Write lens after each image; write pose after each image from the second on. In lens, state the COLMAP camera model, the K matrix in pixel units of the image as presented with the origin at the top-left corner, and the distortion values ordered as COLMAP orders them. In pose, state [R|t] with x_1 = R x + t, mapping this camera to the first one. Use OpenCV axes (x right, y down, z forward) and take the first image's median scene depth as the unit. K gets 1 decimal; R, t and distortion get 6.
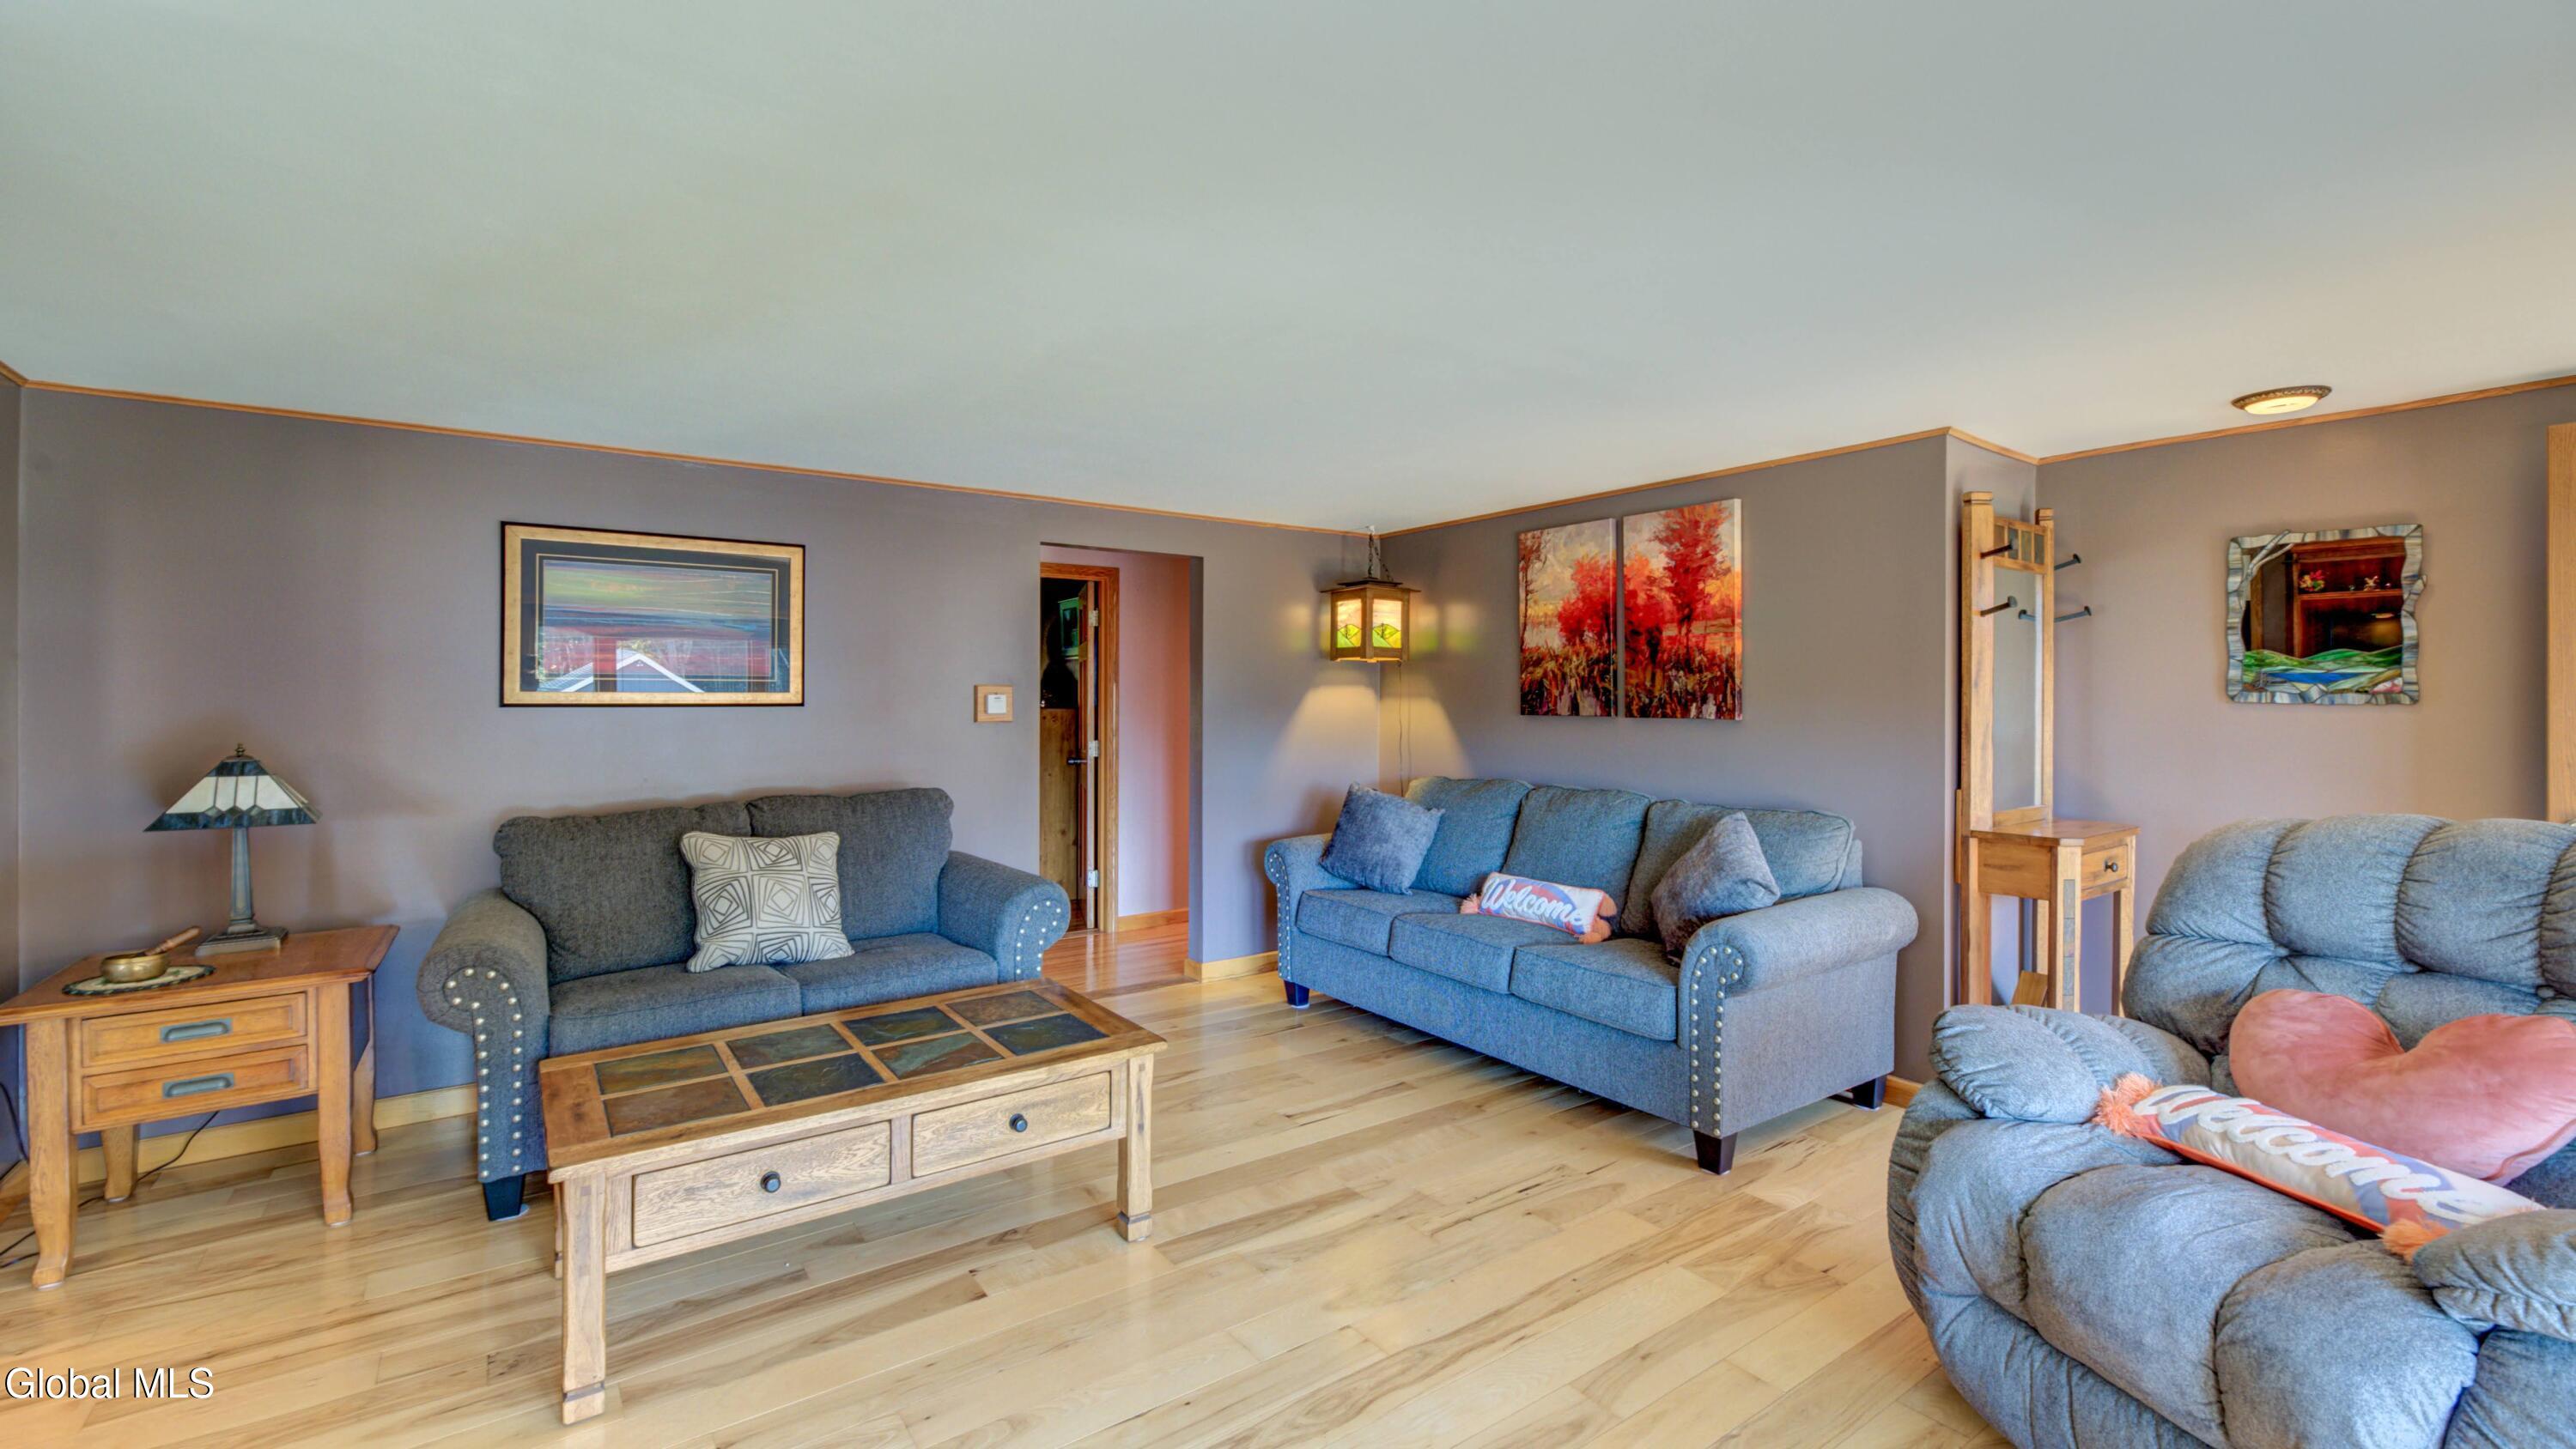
lens RADIAL K [[1078.2, 0, 1288.5], [0, 1078.2, 701.1], [0, 0, 1]] dist [0.002266, -0.001436]
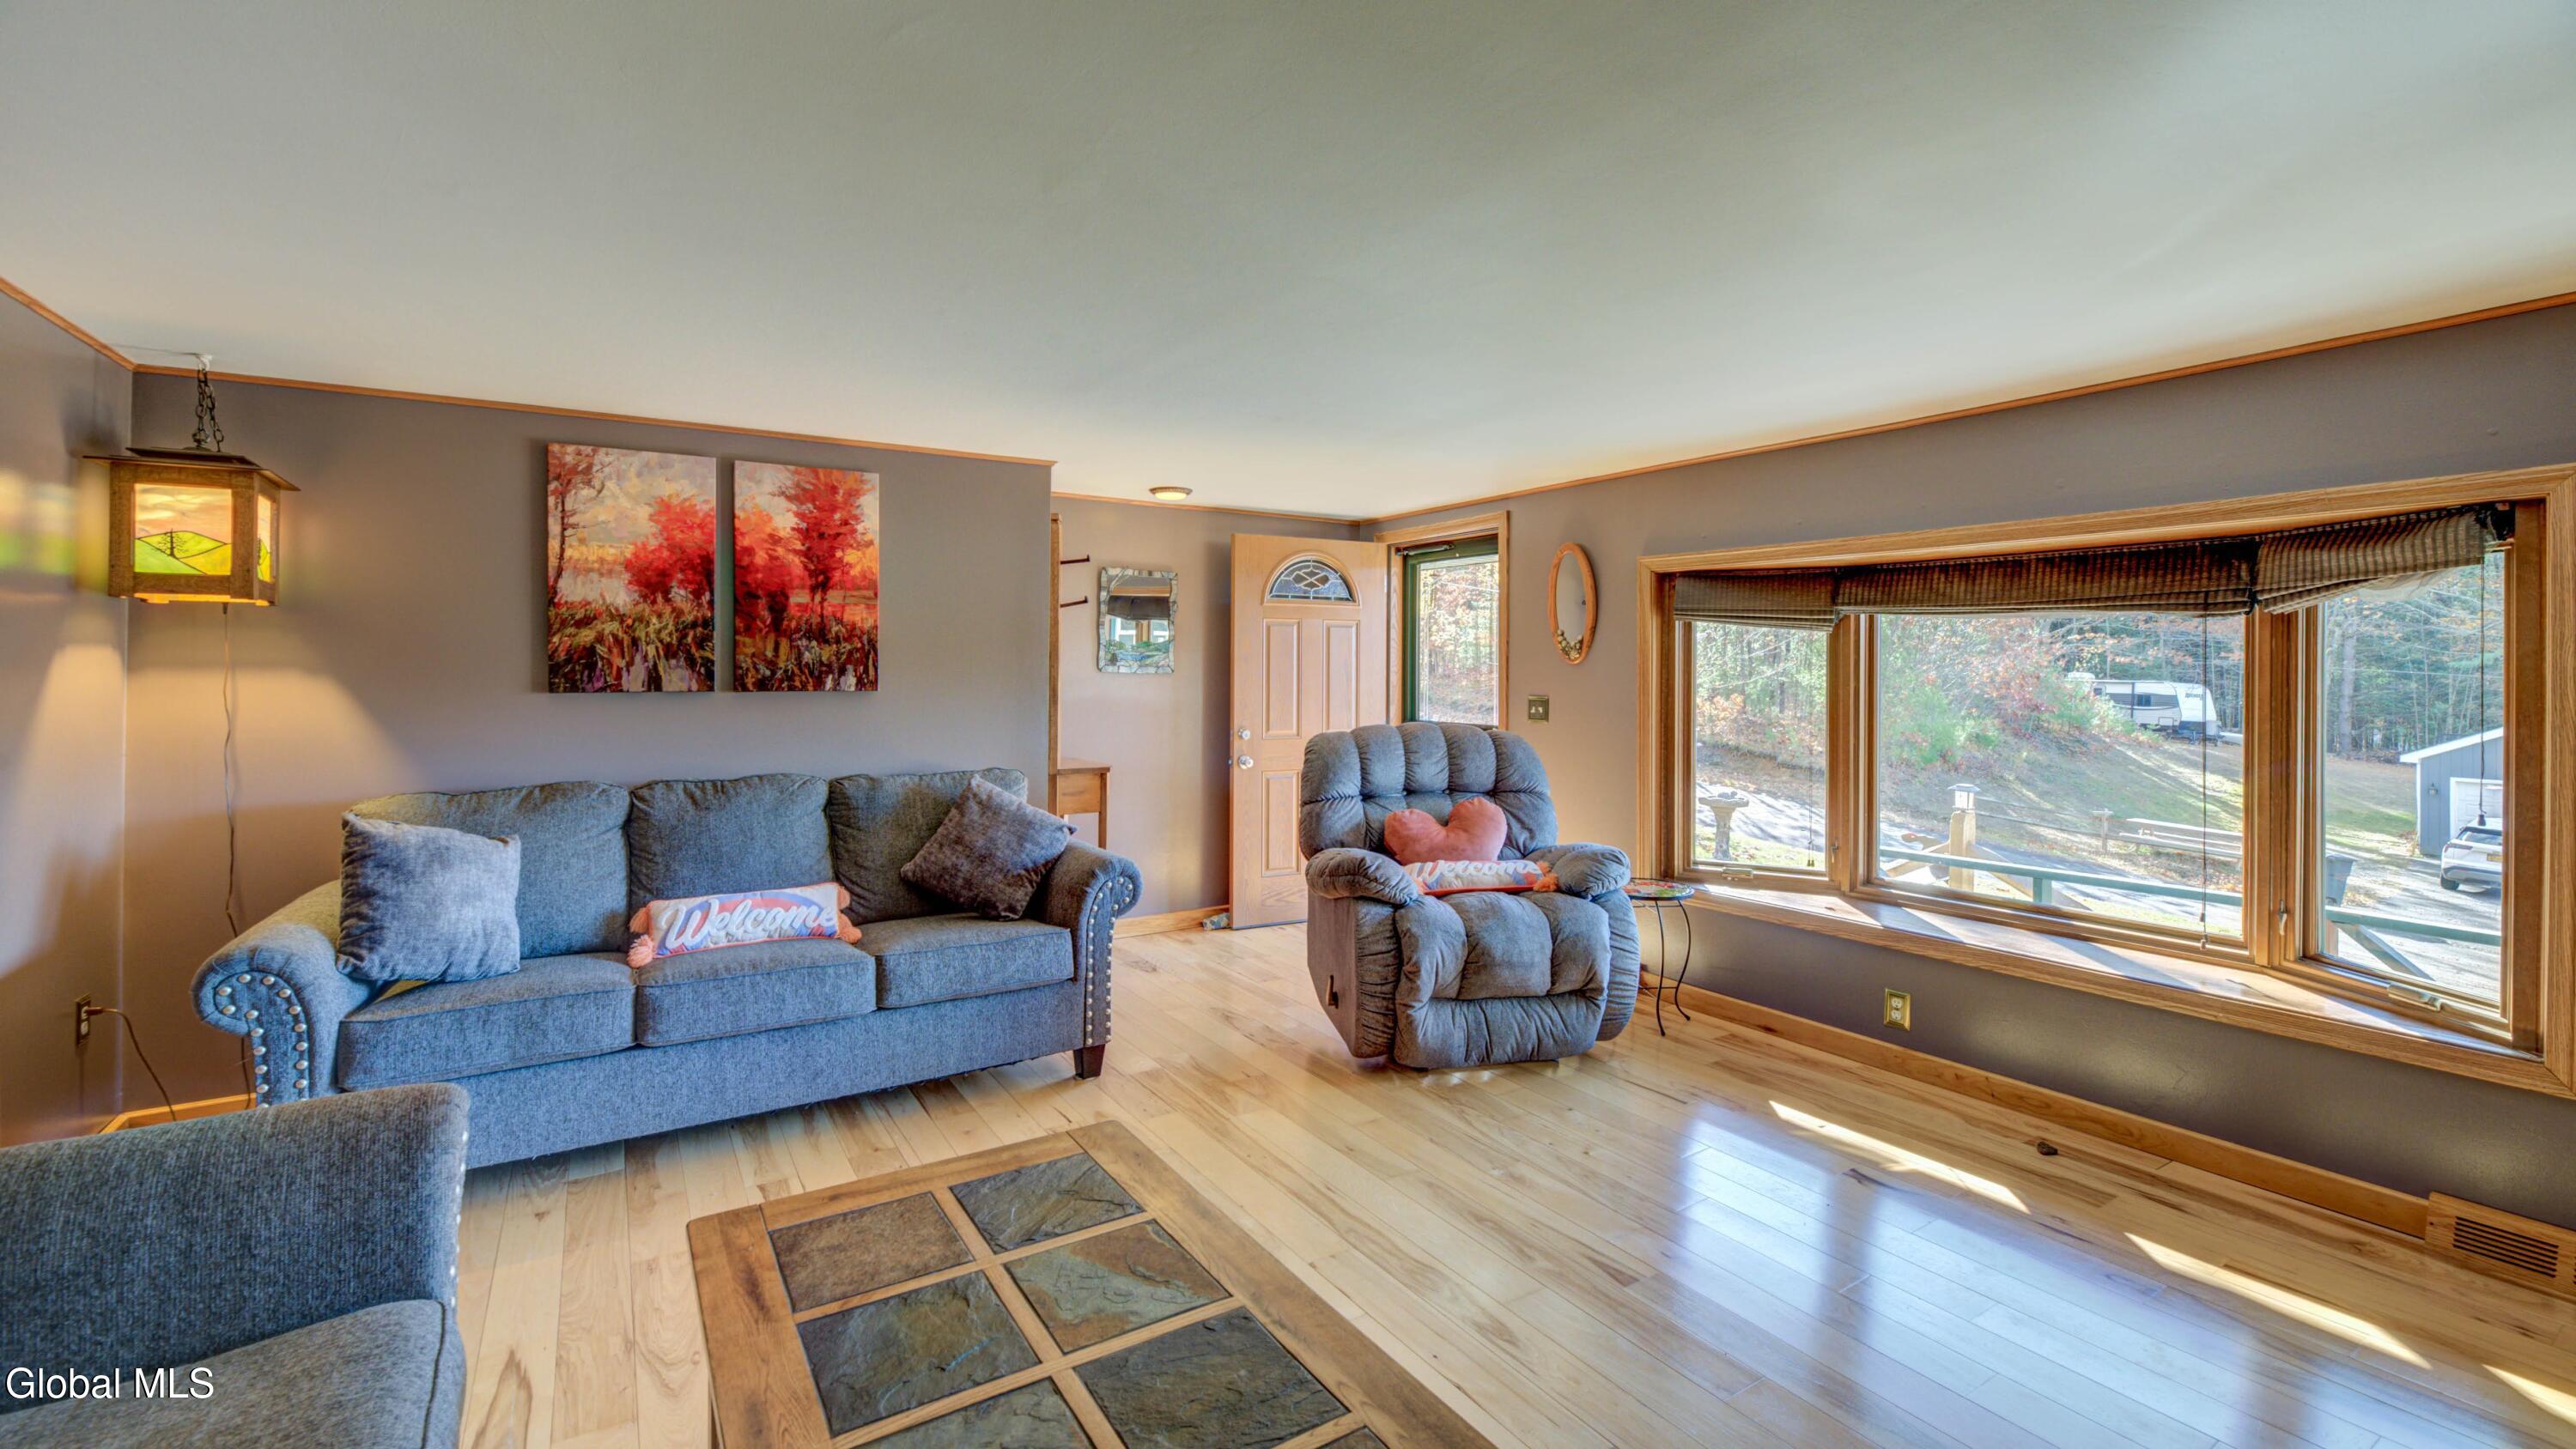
lens RADIAL K [[1078.2, 0, 1279.3], [0, 1078.2, 679.0], [0, 0, 1]] dist [0.002266, -0.001436]
pose [[0.055717, -0.008550, 0.998410, -0.546565], [0.002409, 0.999962, 0.008429, -0.001537], [-0.998444, 0.001936, 0.055735, 0.531586]]
